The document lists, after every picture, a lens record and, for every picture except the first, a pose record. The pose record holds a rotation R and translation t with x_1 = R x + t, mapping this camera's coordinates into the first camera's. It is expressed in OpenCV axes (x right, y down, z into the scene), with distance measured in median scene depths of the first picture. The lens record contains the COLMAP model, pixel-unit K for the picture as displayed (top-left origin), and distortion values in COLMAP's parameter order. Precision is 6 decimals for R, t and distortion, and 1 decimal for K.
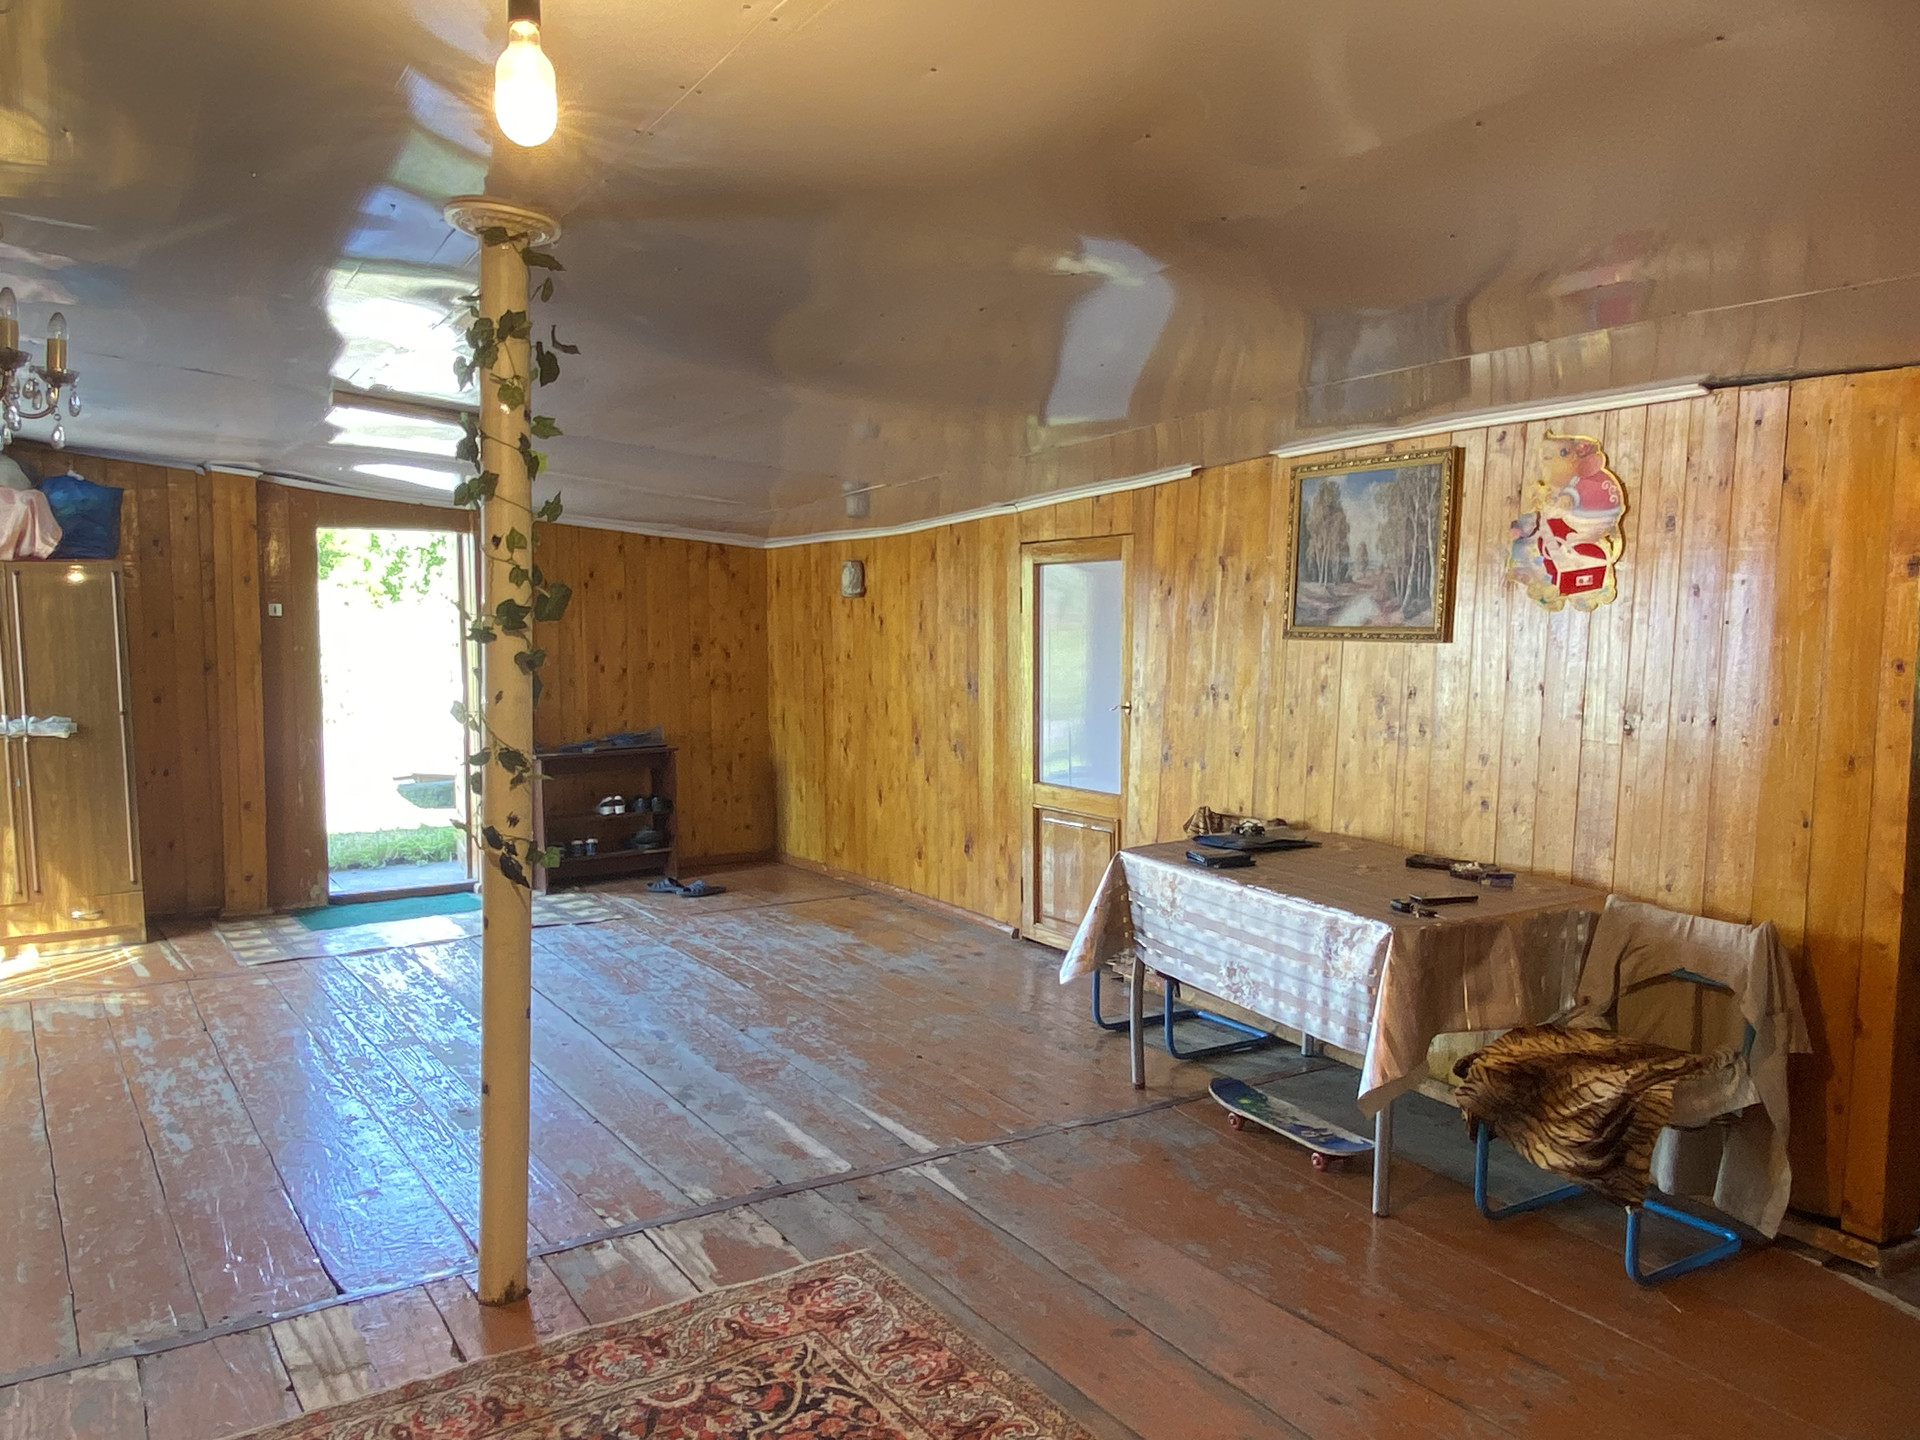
lens RADIAL K [[1424.0, 0, 960.0], [0, 1424.0, 720.0], [0, 0, 1]] dist [0.075505, -0.002044]
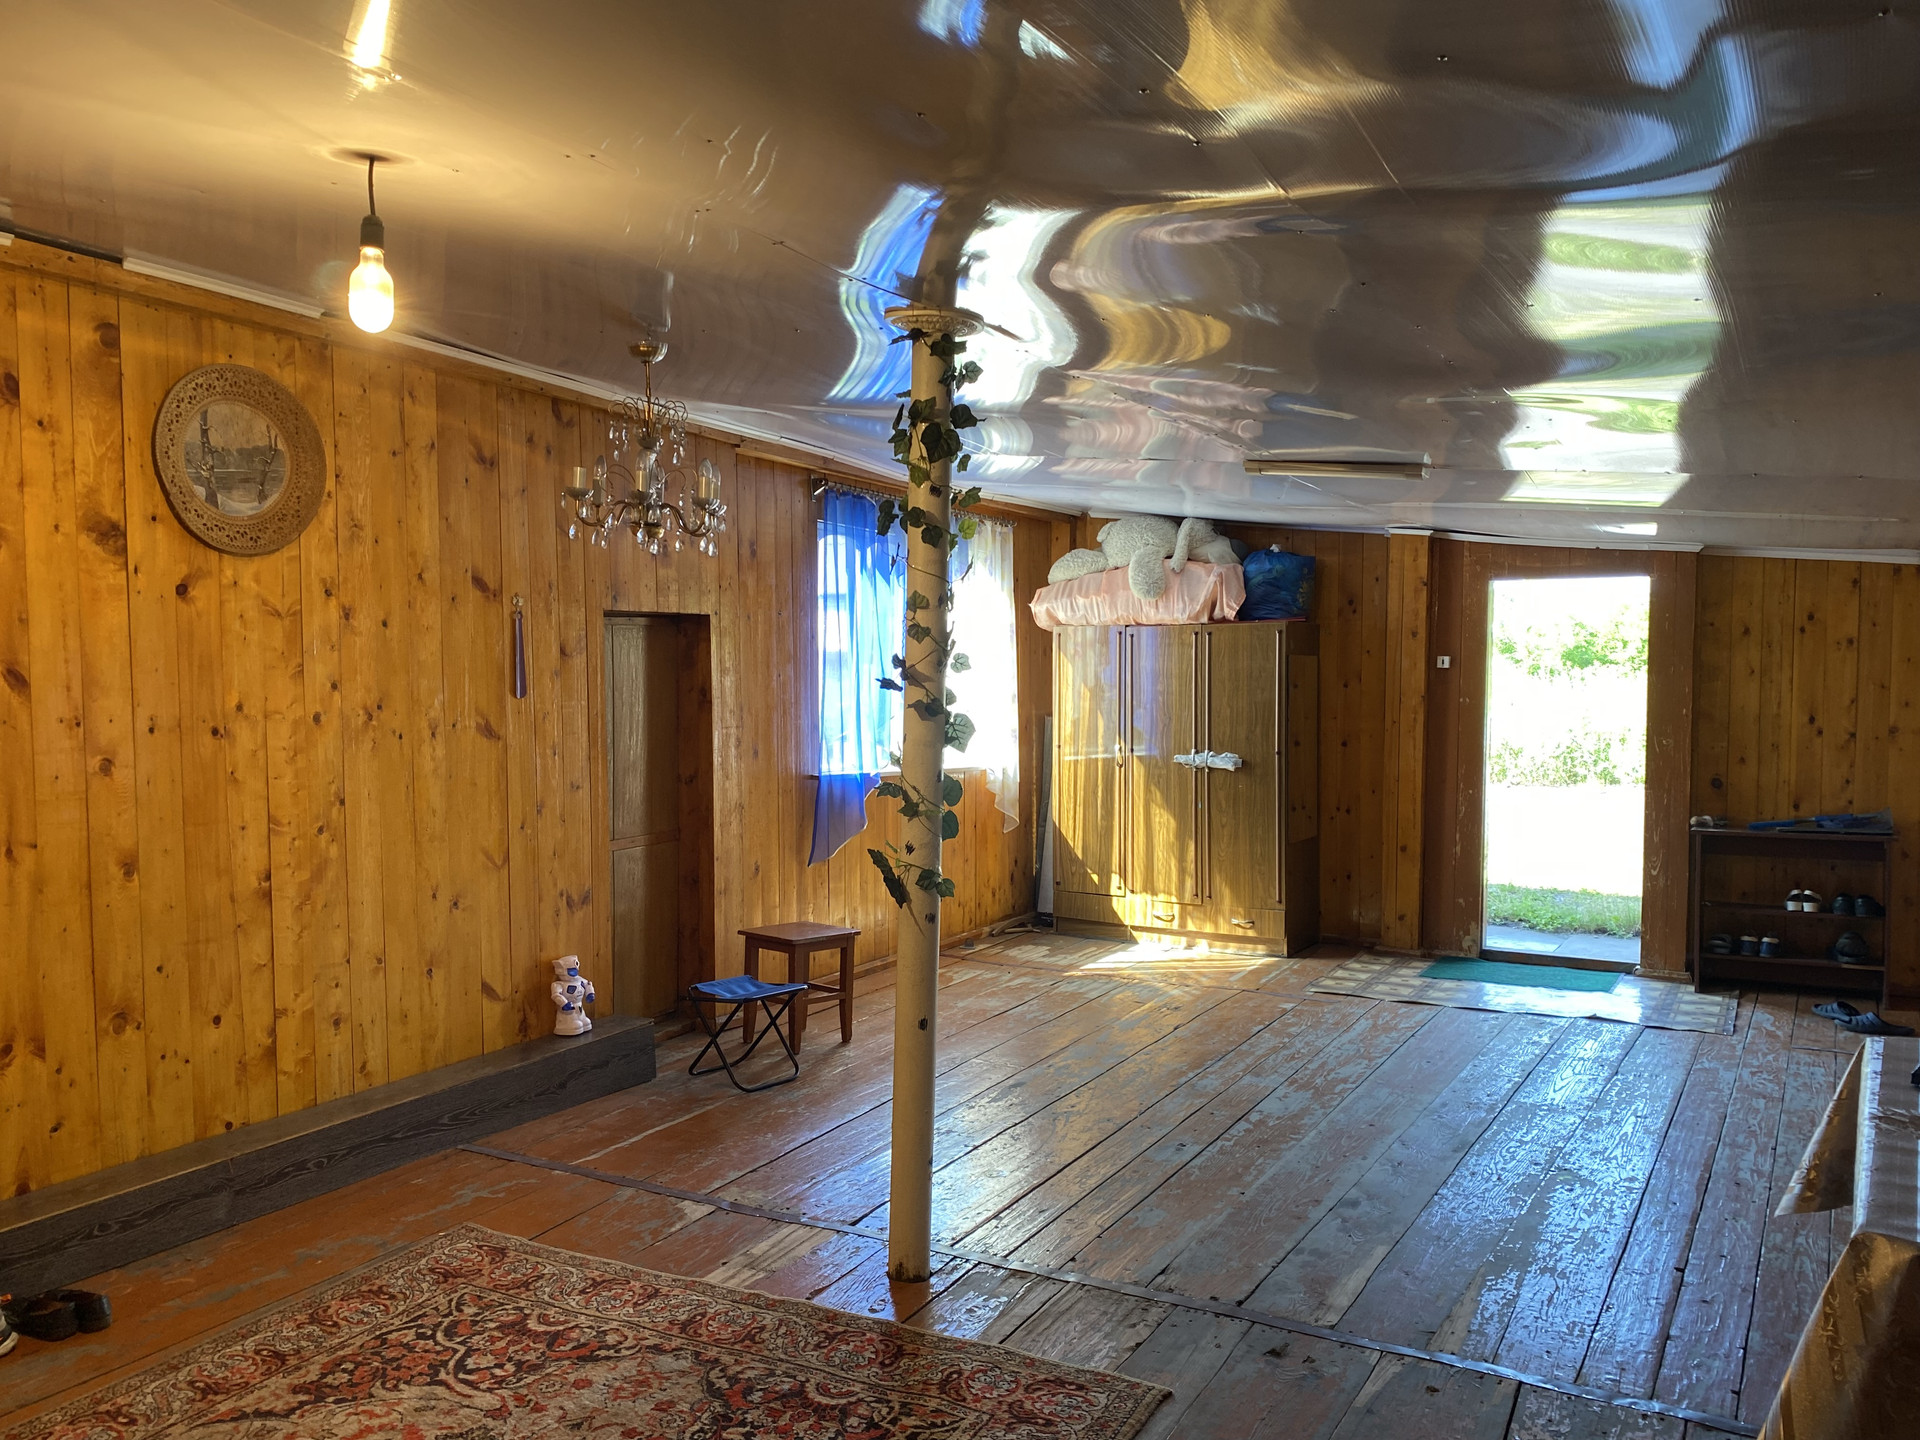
lens RADIAL K [[1490.9, 0, 960.0], [0, 1490.9, 720.0], [0, 0, 1]] dist [0.016962, 0.000616]
pose [[0.499278, 0.034191, -0.865767, 0.283297], [-0.064988, 0.997884, 0.001931, -0.014864], [0.864001, 0.055300, 0.500444, 0.177724]]
